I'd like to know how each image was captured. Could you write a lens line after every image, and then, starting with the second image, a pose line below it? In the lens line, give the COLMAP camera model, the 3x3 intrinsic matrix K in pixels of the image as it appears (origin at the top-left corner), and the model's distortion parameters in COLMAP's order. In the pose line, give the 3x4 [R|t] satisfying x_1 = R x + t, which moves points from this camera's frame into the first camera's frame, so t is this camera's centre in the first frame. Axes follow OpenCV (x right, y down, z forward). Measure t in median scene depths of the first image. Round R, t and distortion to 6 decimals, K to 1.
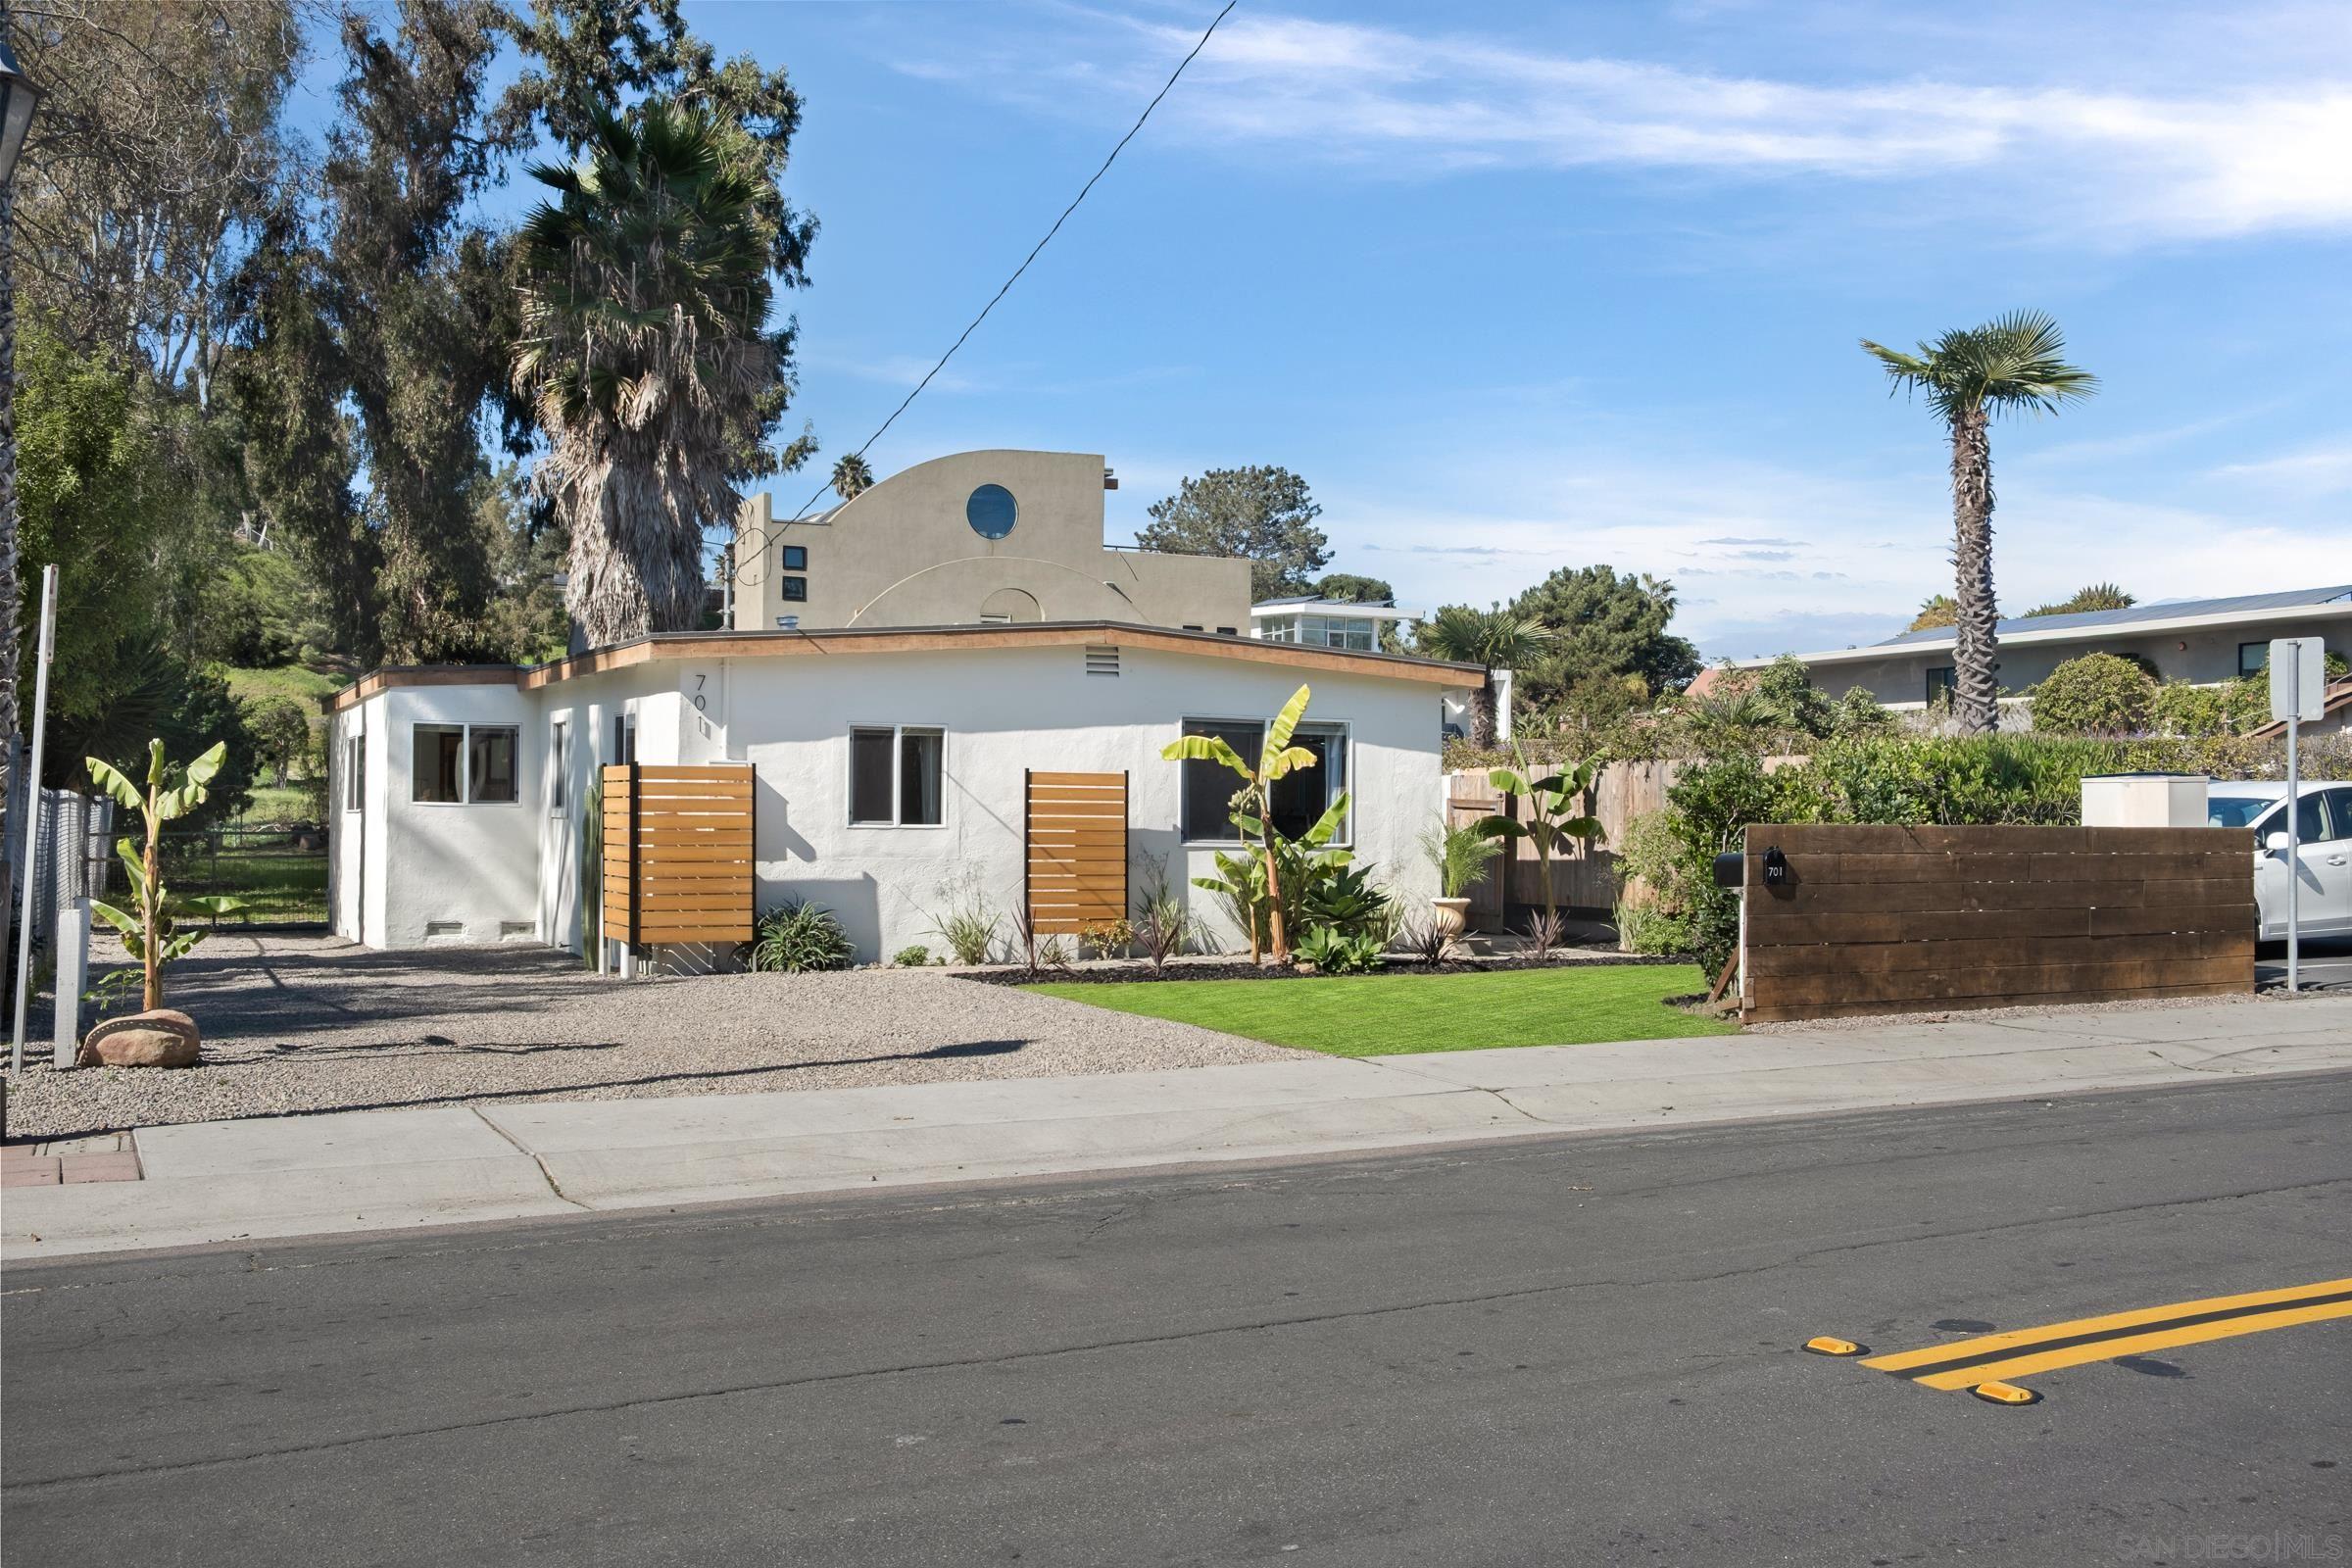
lens RADIAL K [[2066.4, 0, 1172.2], [0, 2066.4, 804.9], [0, 0, 1]] dist [-0.016357, -0.018803]
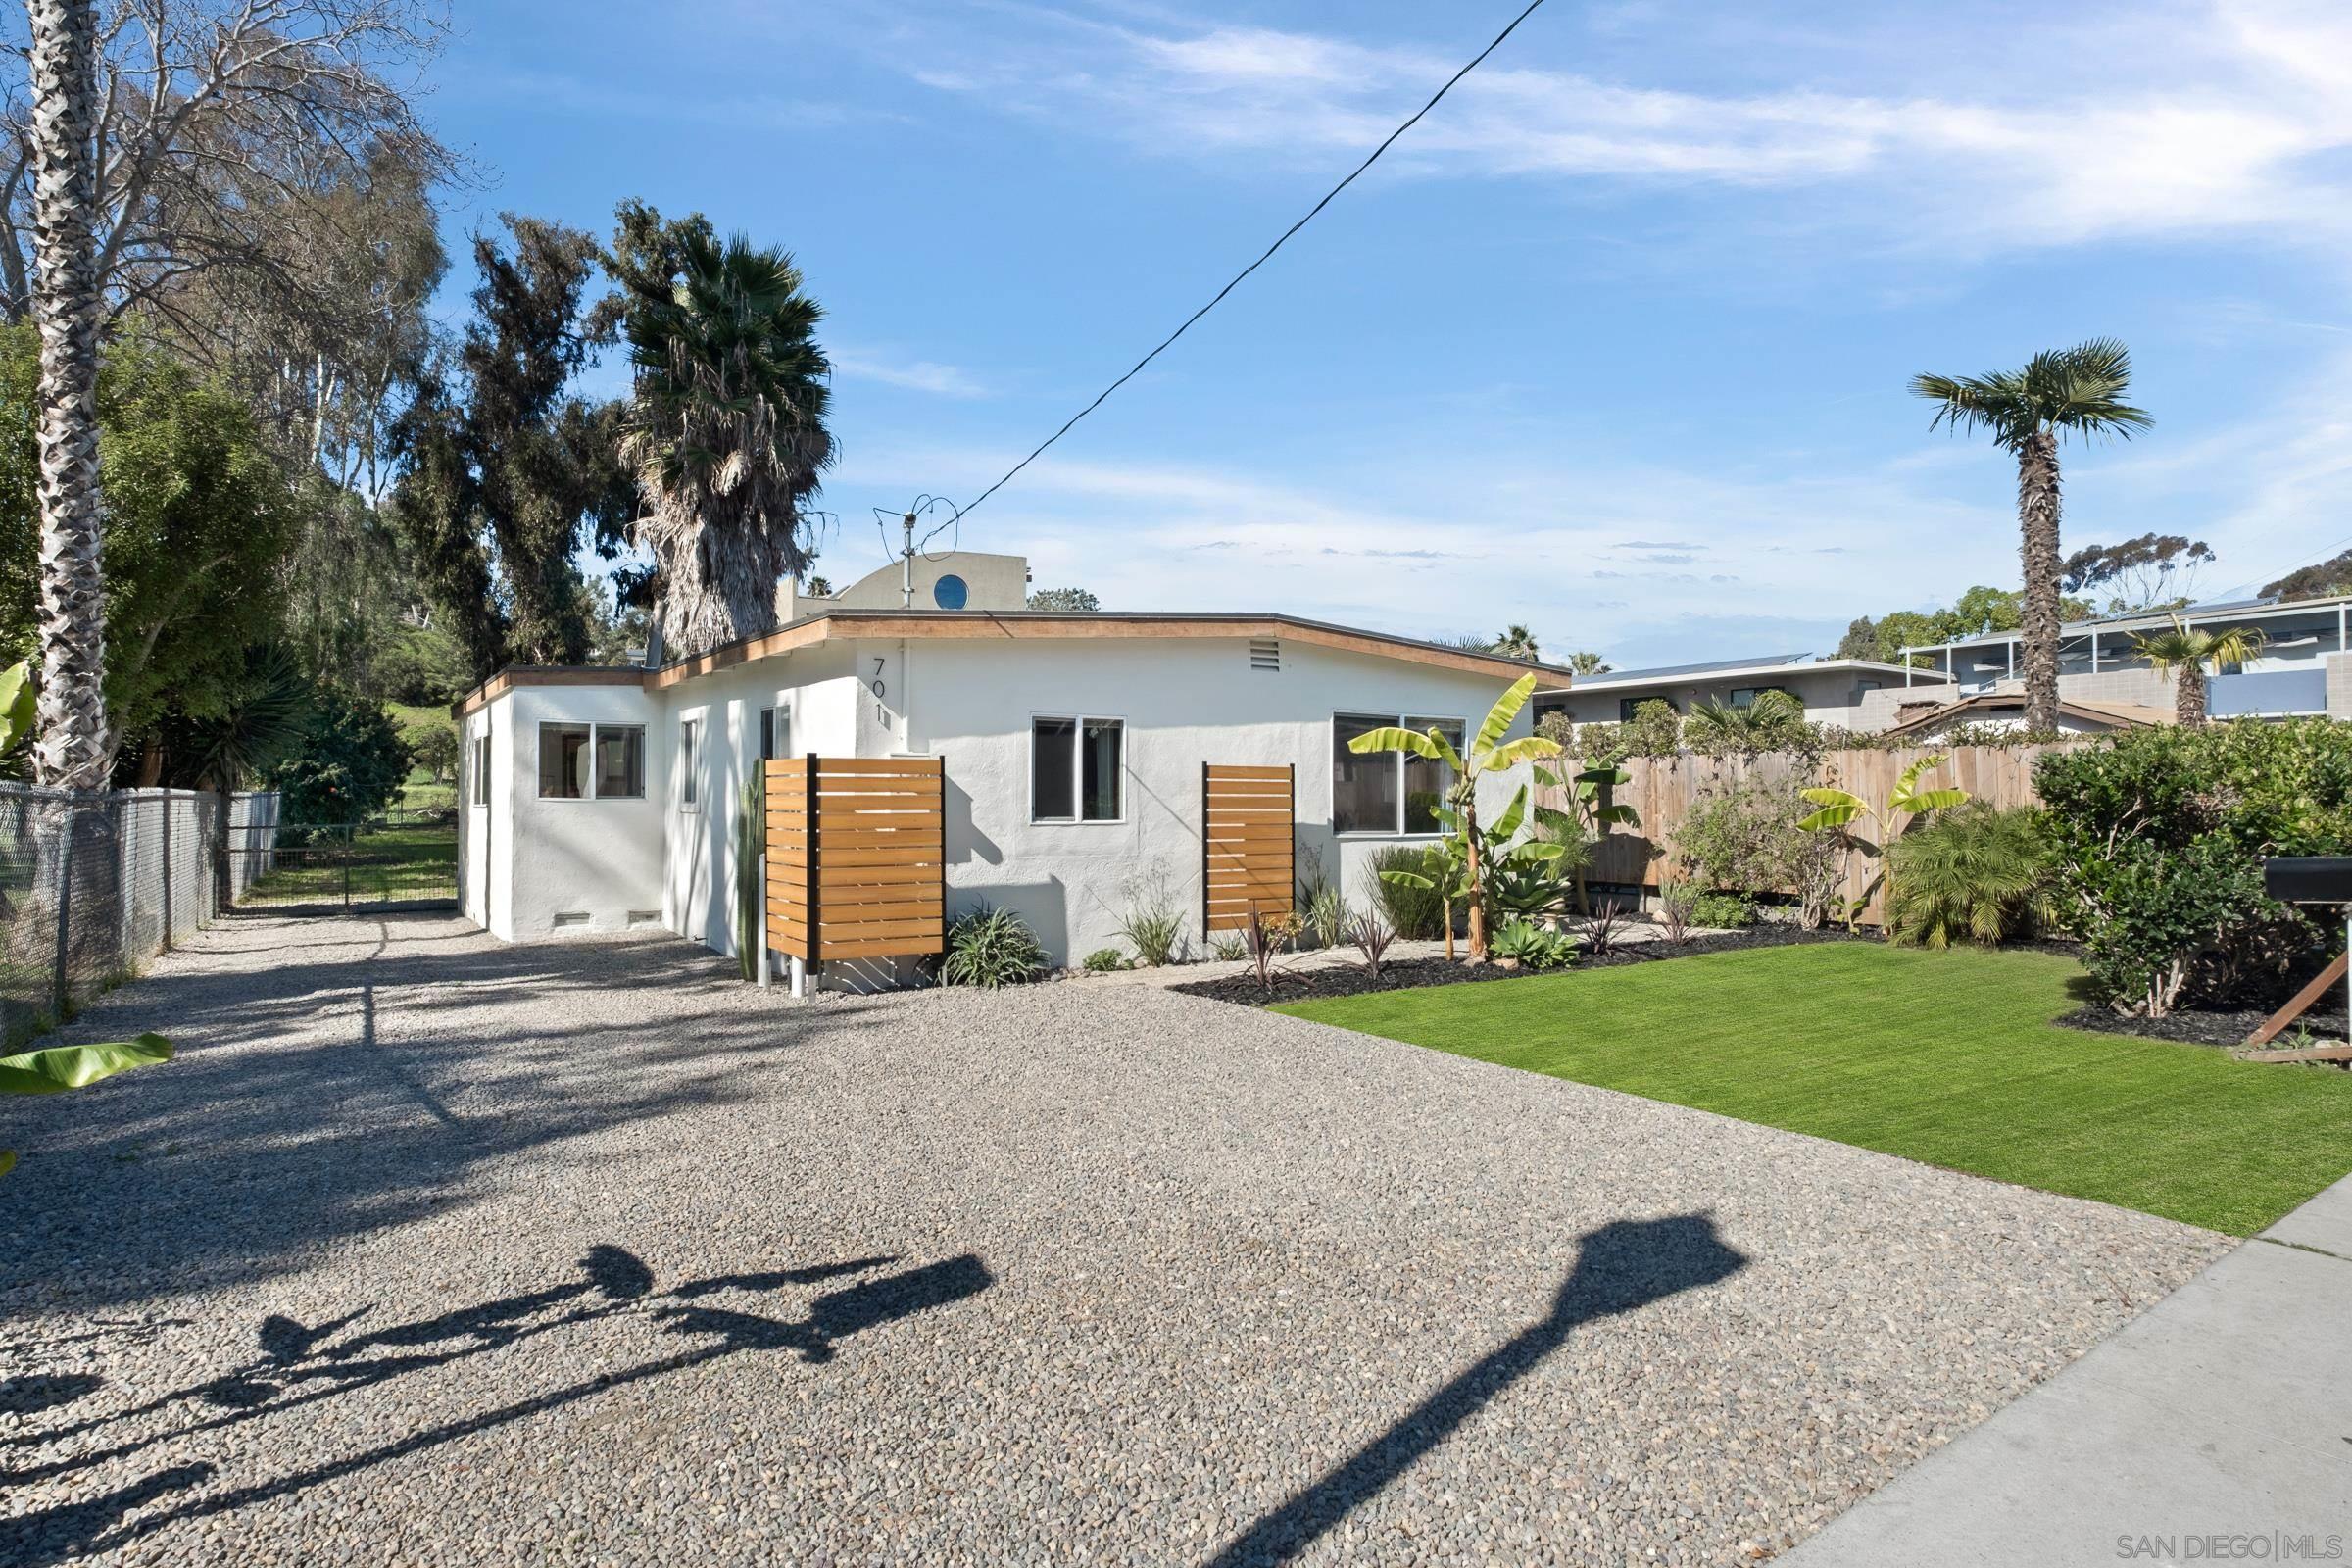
lens RADIAL K [[1243.2, 0, 1170.4], [0, 1243.2, 786.0], [0, 0, 1]] dist [0.001707, 0.001481]
pose [[0.992562, -0.004732, 0.121649, -0.098872], [0.005344, 0.999975, -0.004703, -0.002169], [-0.121624, 0.005318, 0.992562, 0.260275]]
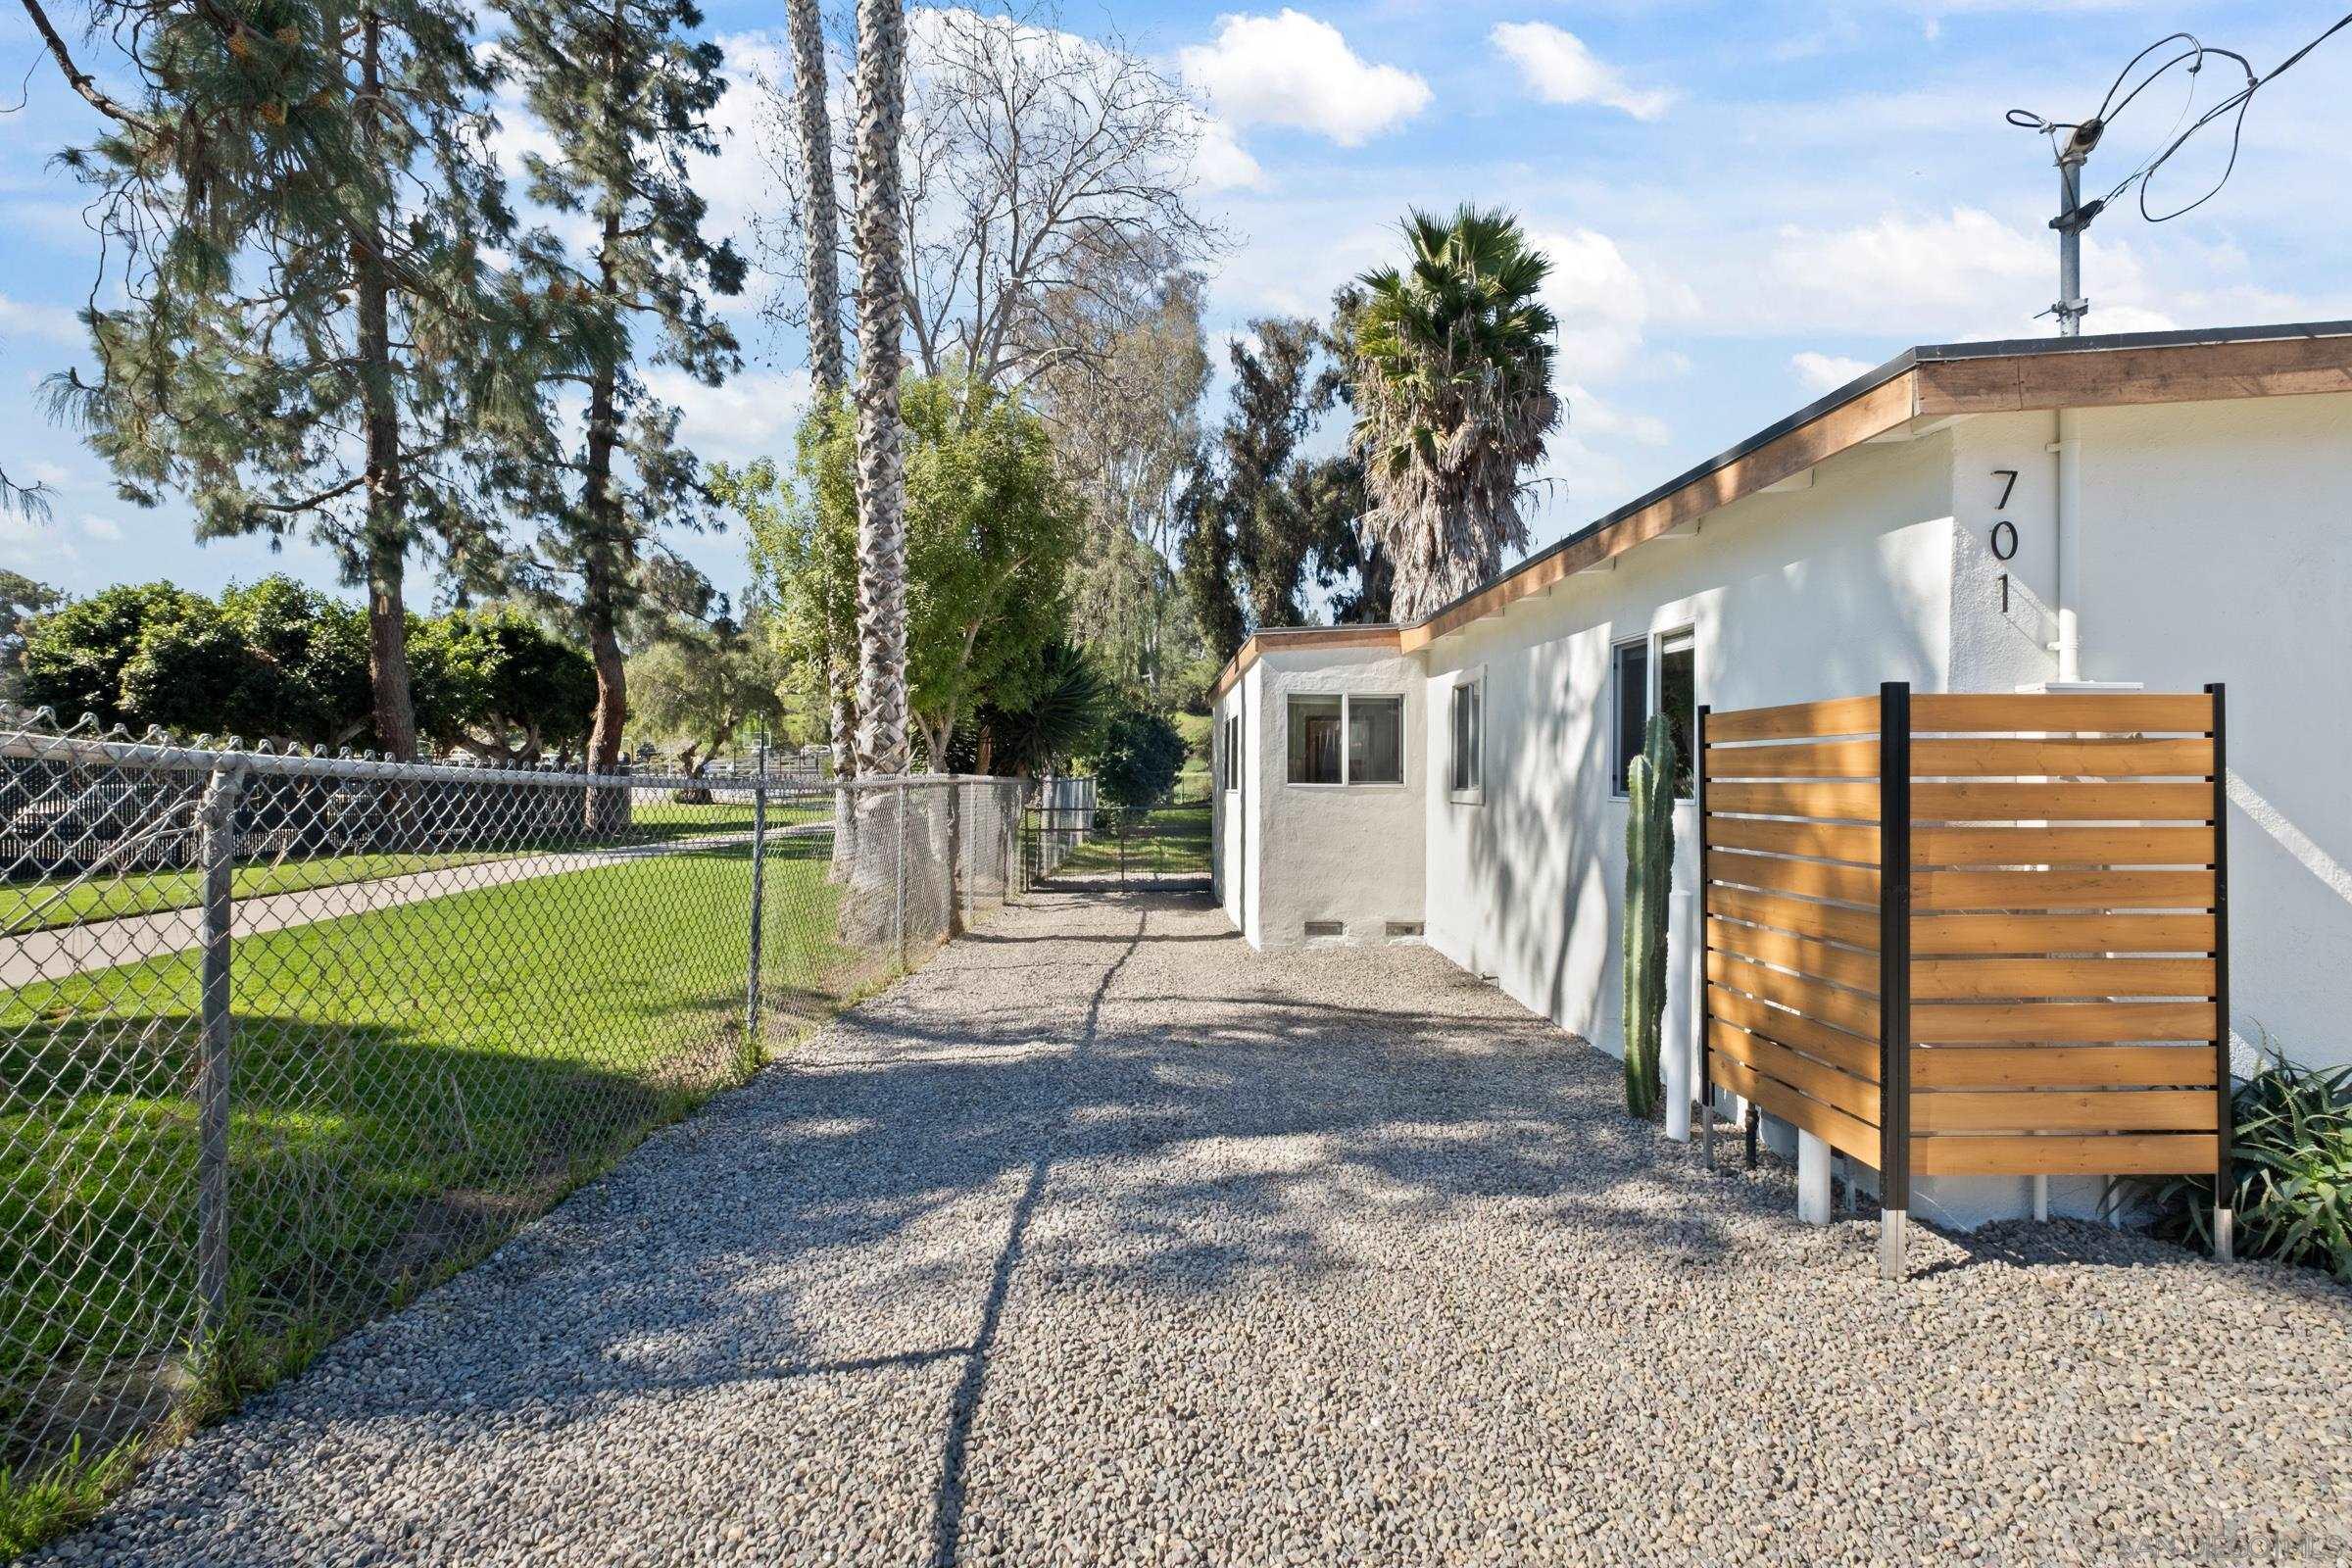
lens RADIAL K [[1034.3, 0, 1169.1], [0, 1034.3, 782.4], [0, 0, 1]] dist [0.000680, -0.005297]
pose [[0.900281, -0.005913, -0.435269, -0.168802], [0.007504, 0.999970, 0.001938, -0.002648], [0.435244, -0.005011, 0.900299, 0.441699]]
